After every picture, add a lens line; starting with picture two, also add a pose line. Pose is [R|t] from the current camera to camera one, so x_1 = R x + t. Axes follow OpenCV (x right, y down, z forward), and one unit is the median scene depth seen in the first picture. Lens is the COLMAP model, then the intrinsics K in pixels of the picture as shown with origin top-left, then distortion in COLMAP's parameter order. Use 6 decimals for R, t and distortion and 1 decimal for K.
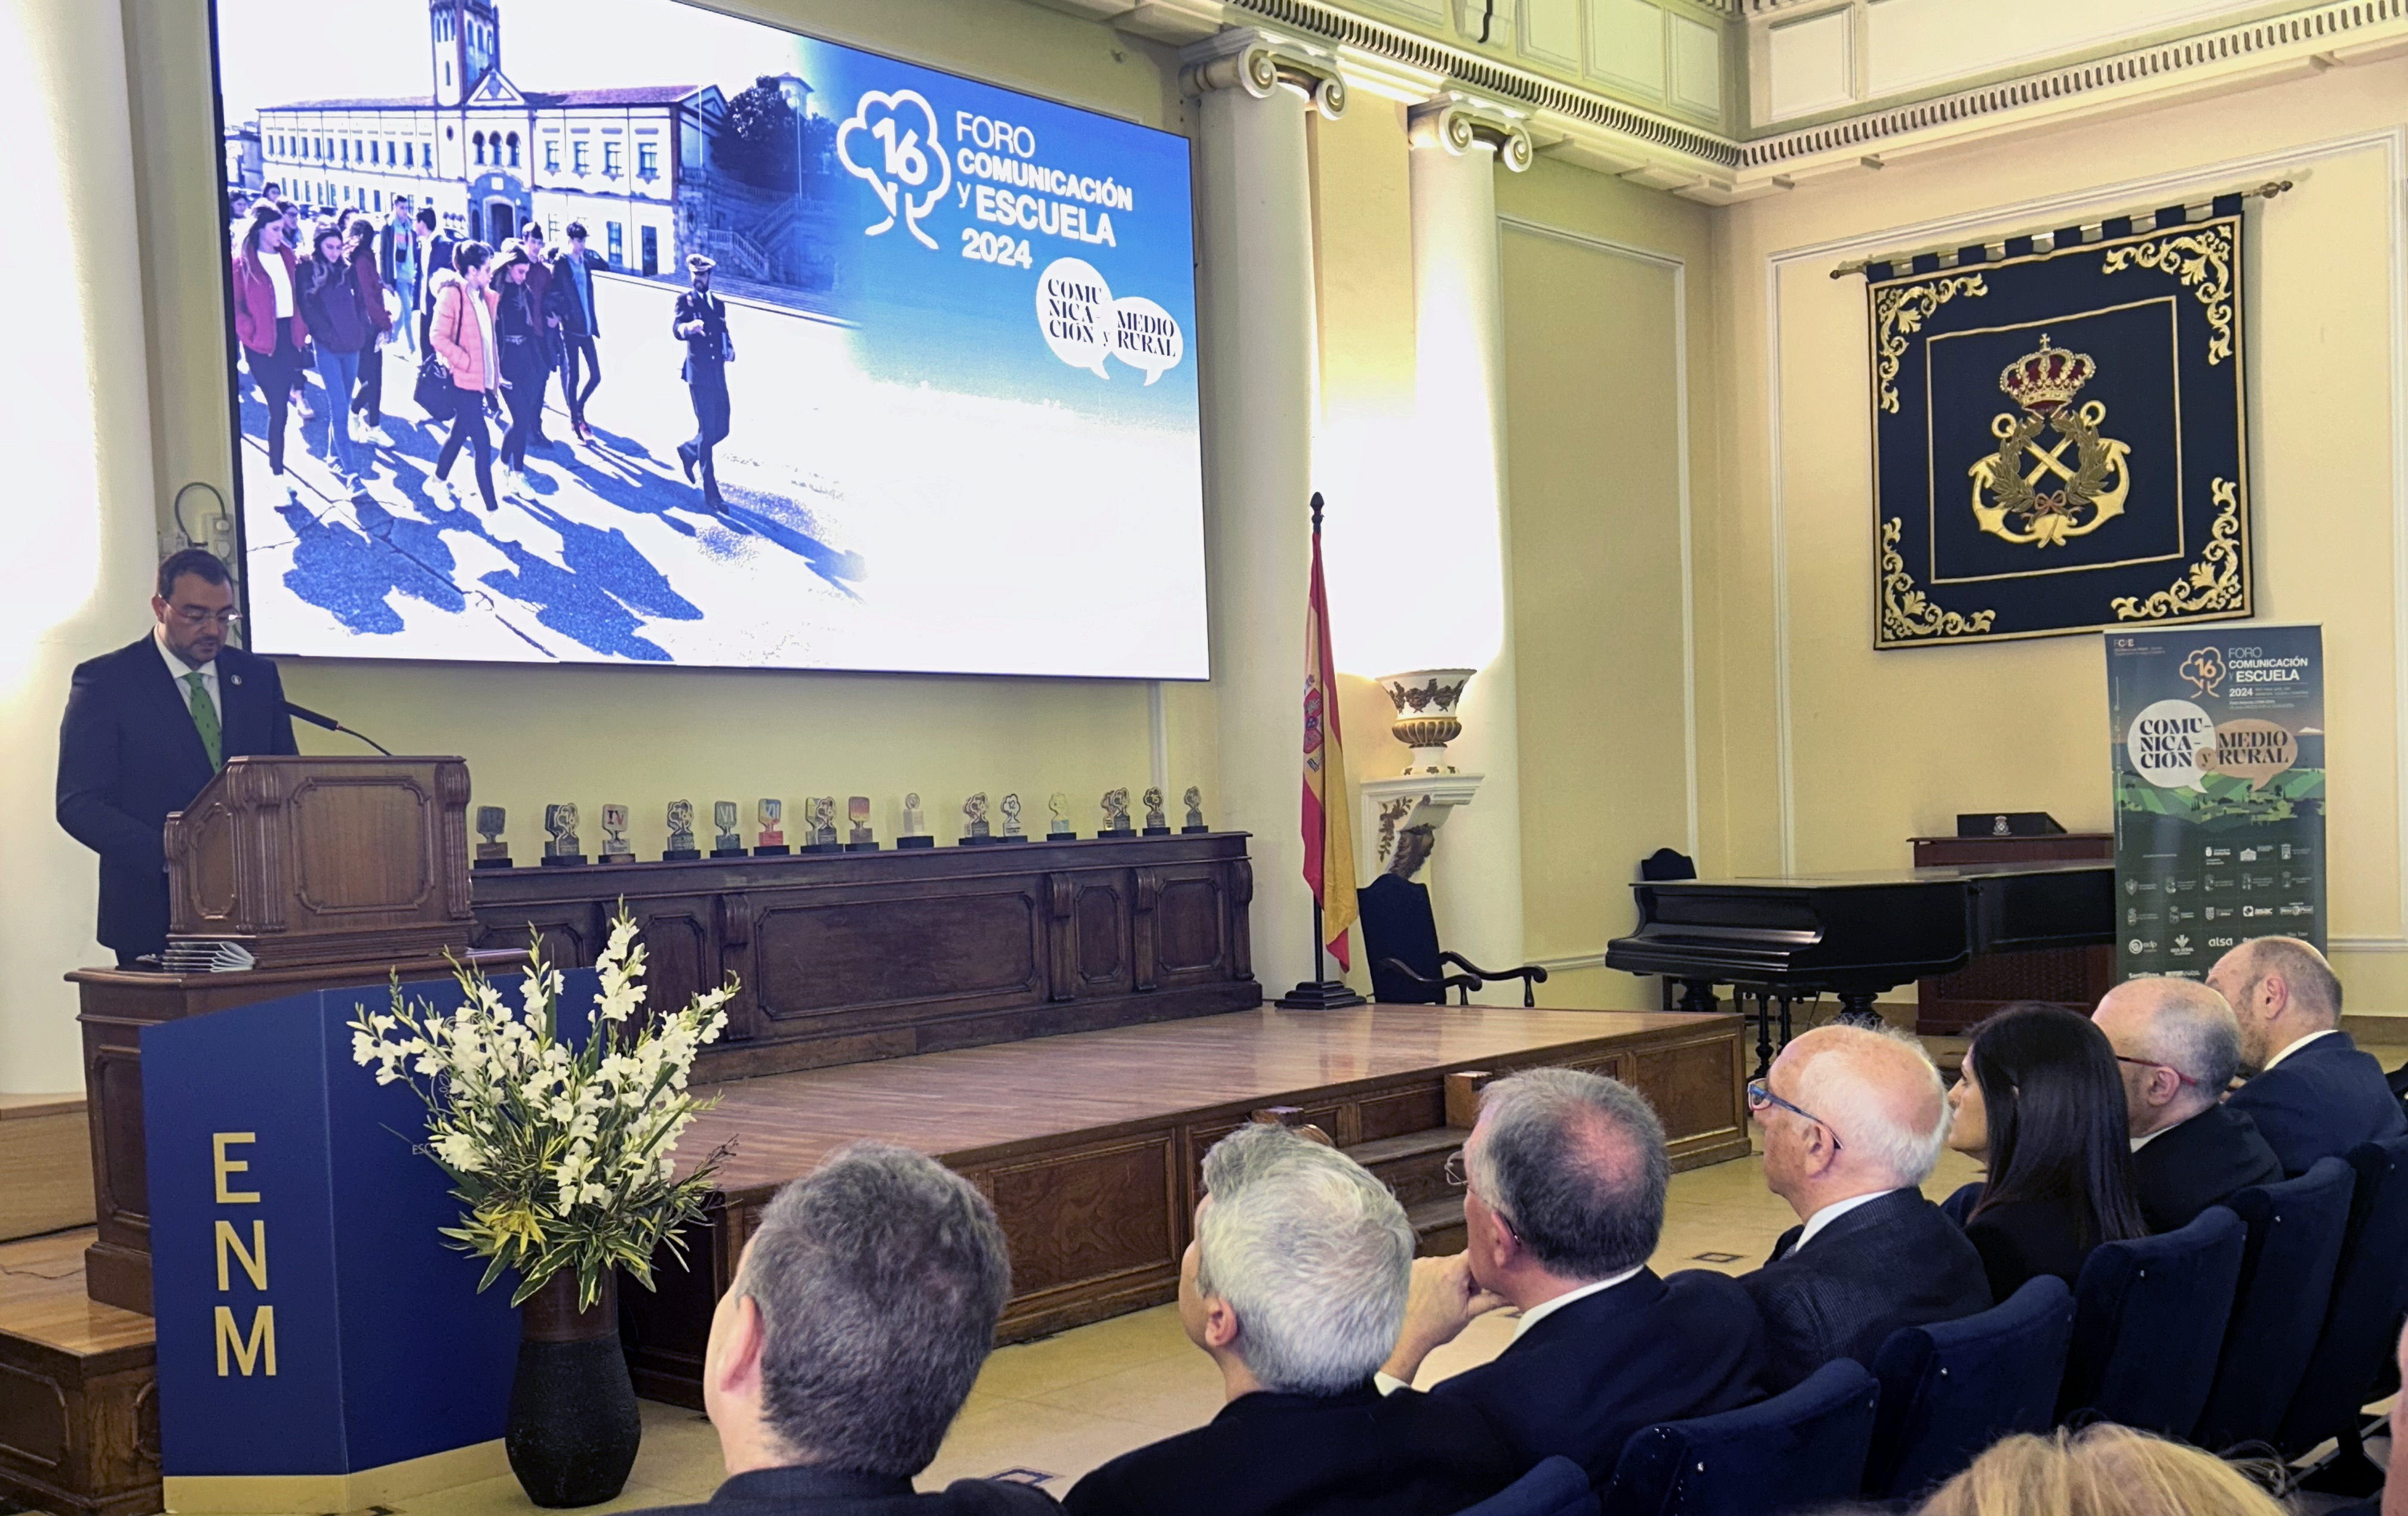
lens RADIAL K [[2398.6, 0, 1317.3], [0, 2398.6, 821.0], [0, 0, 1]] dist [0.162842, -0.346448]
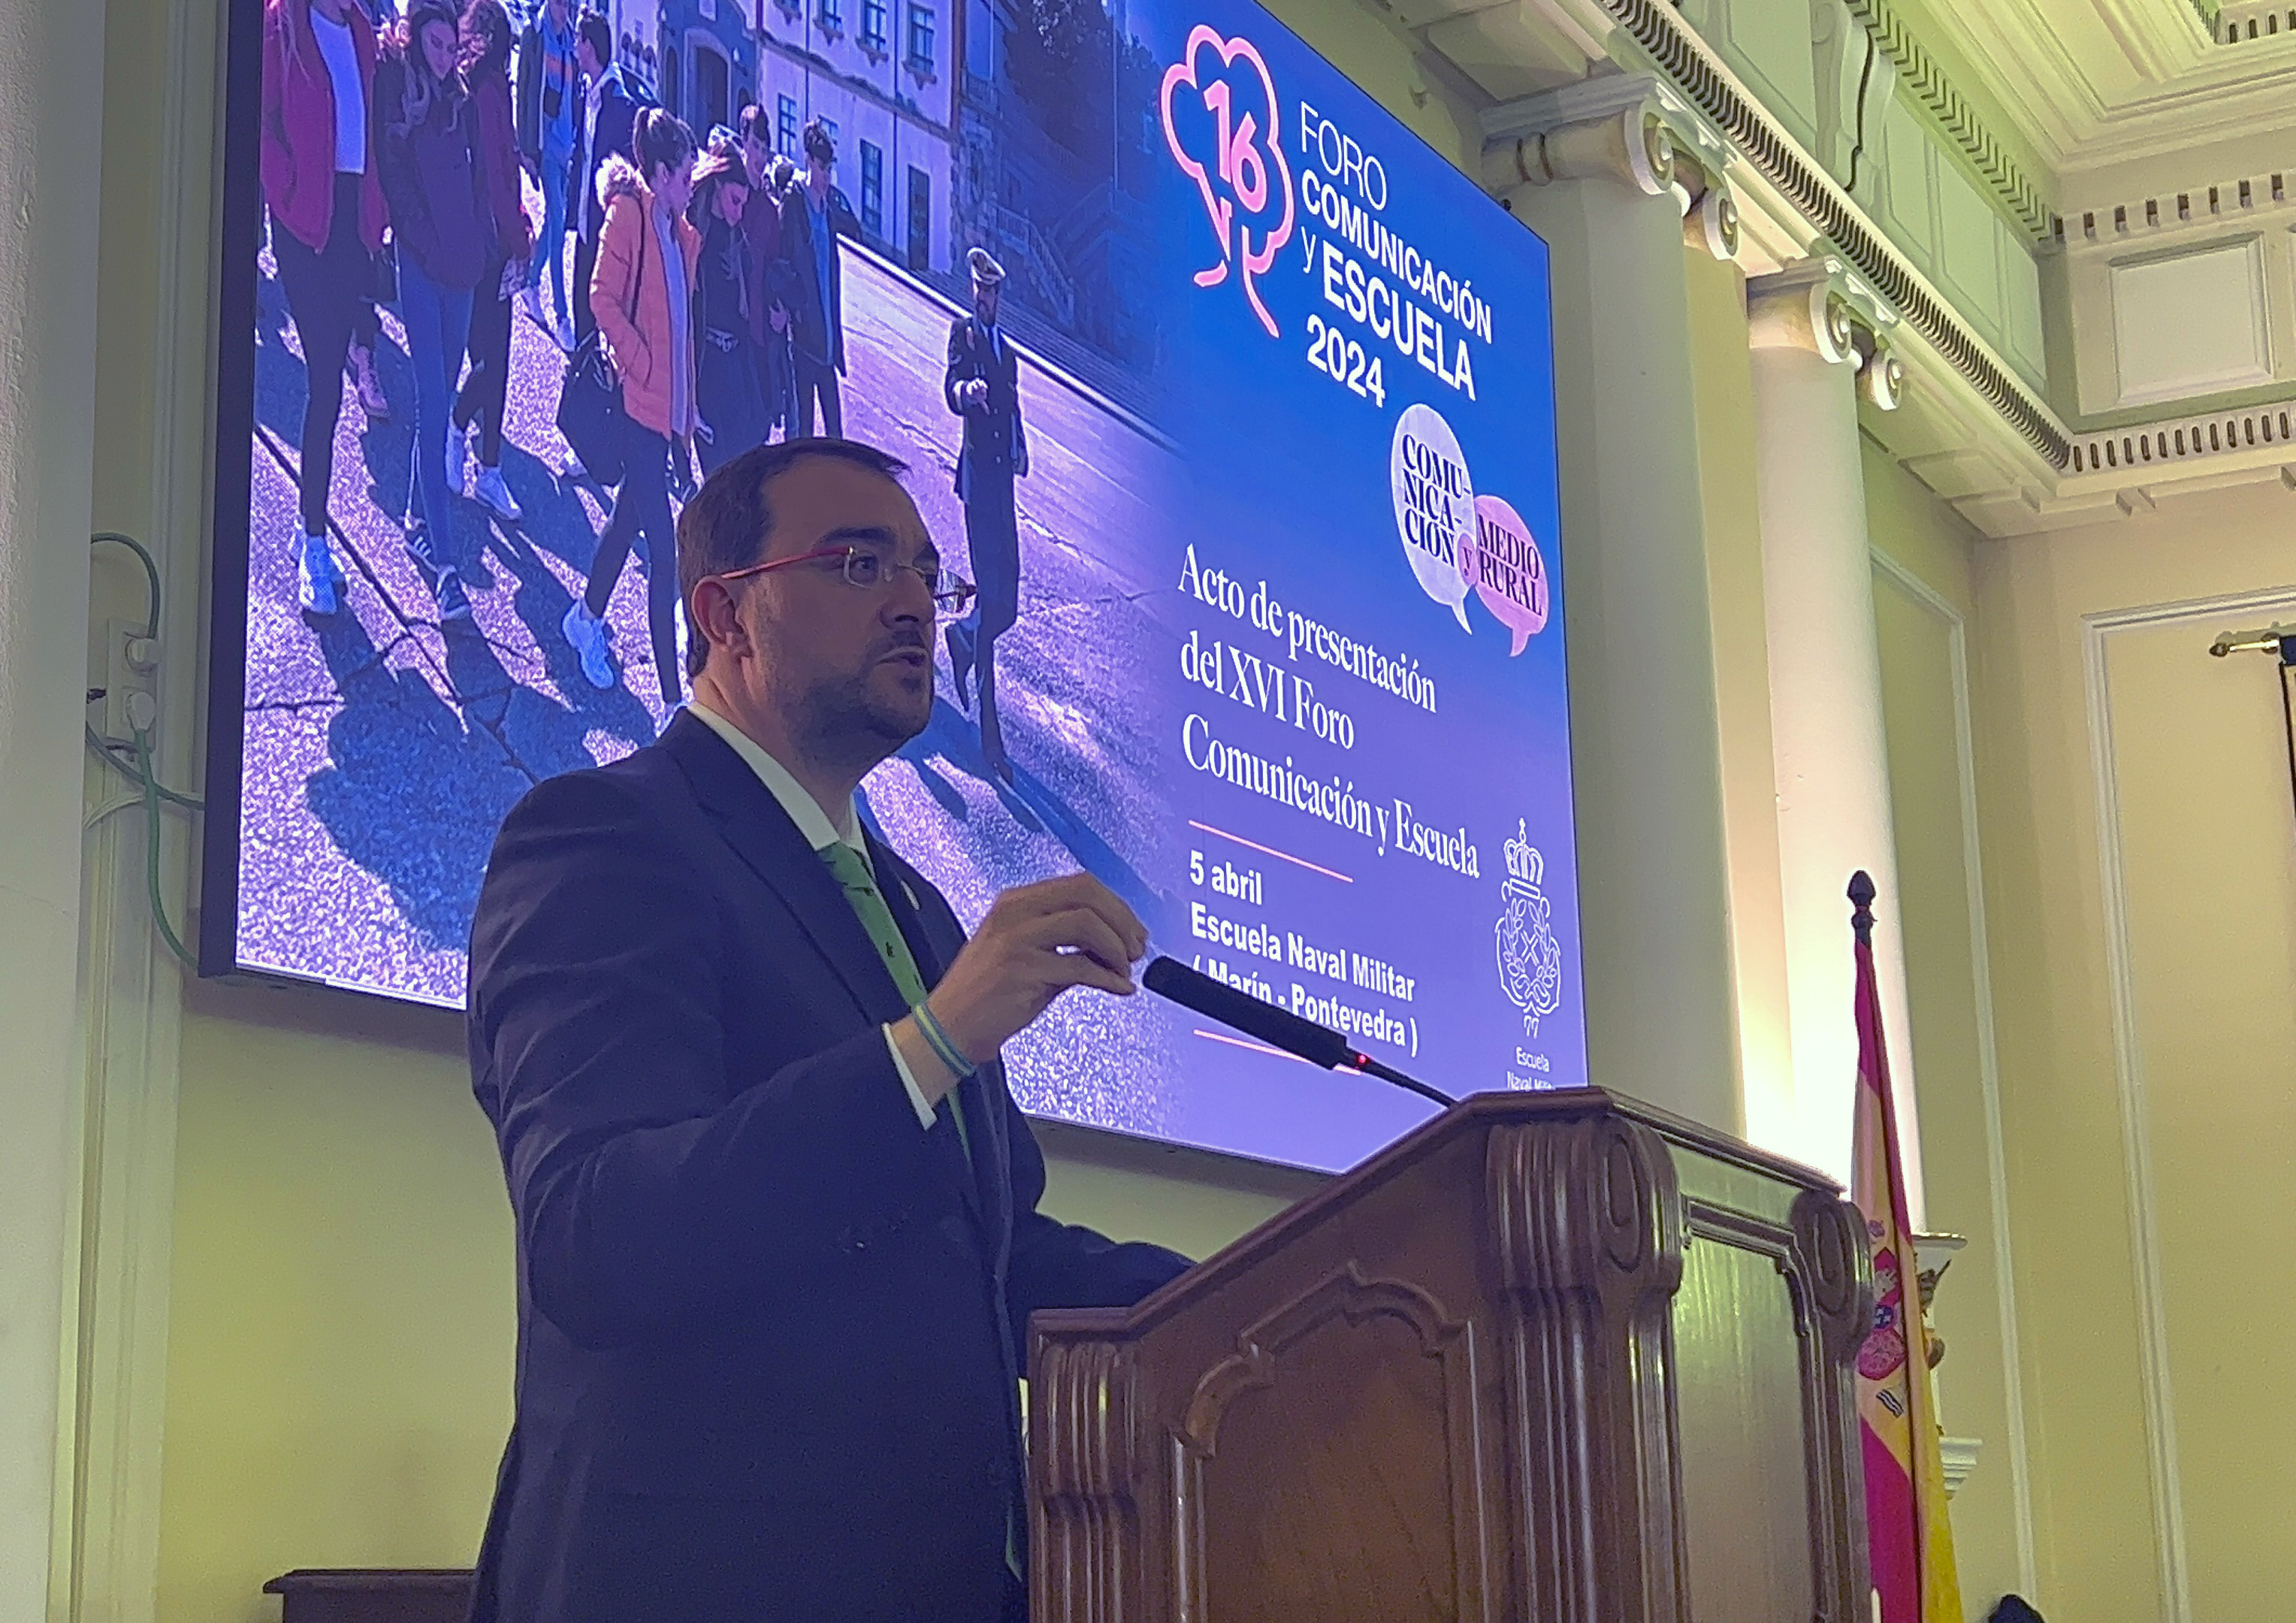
lens RADIAL K [[3267.6, 0, 1140.4], [0, 3267.6, 874.1], [0, 0, 1]] dist [0.143904, -0.312641]
pose [[0.980207, 0.057905, 0.189320, -0.297734], [-0.017526, 0.977896, -0.208355, 0.017589], [-0.197200, 0.200913, 0.959555, 0.353306]]
